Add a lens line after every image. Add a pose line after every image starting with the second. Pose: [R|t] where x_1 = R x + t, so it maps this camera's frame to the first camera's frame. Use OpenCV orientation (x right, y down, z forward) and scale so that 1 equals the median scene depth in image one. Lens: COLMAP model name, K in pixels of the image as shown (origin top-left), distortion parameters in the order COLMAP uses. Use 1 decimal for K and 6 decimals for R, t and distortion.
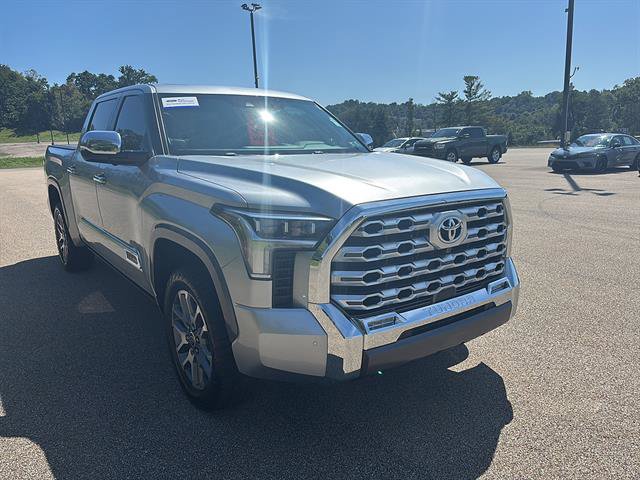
lens RADIAL K [[482.3, 0, 320.0], [0, 482.3, 240.0], [0, 0, 1]] dist [0.061643, -0.068723]
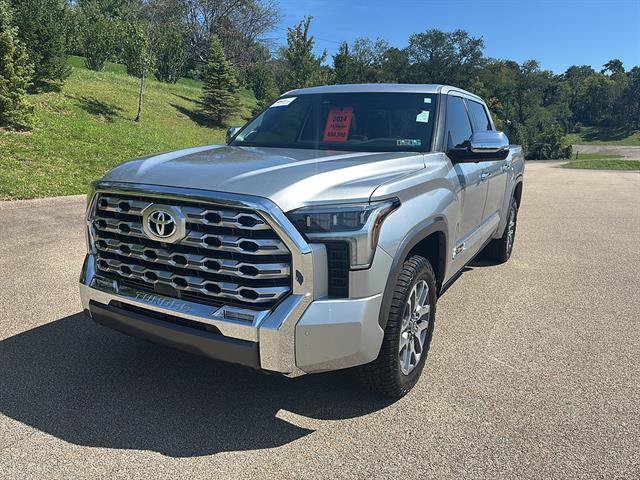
lens RADIAL K [[482.3, 0, 320.0], [0, 482.3, 240.0], [0, 0, 1]] dist [0.061643, -0.068723]
pose [[0.447219, 0.209631, -0.869511, 1.262710], [-0.216693, 0.968579, 0.122063, -0.177326], [0.867779, 0.133828, 0.478592, 0.812003]]
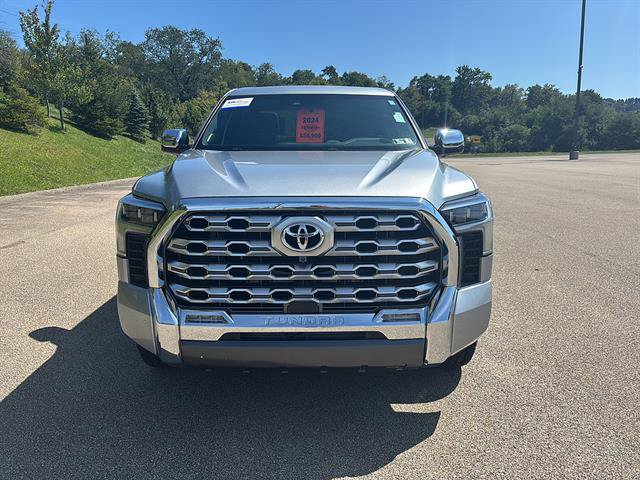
lens RADIAL K [[482.3, 0, 320.0], [0, 482.3, 240.0], [0, 0, 1]] dist [0.061643, -0.068723]
pose [[0.819717, 0.128359, -0.558201, 0.797102], [-0.127611, 0.990998, 0.040485, -0.056339], [0.558373, 0.038047, 0.828717, 0.272800]]
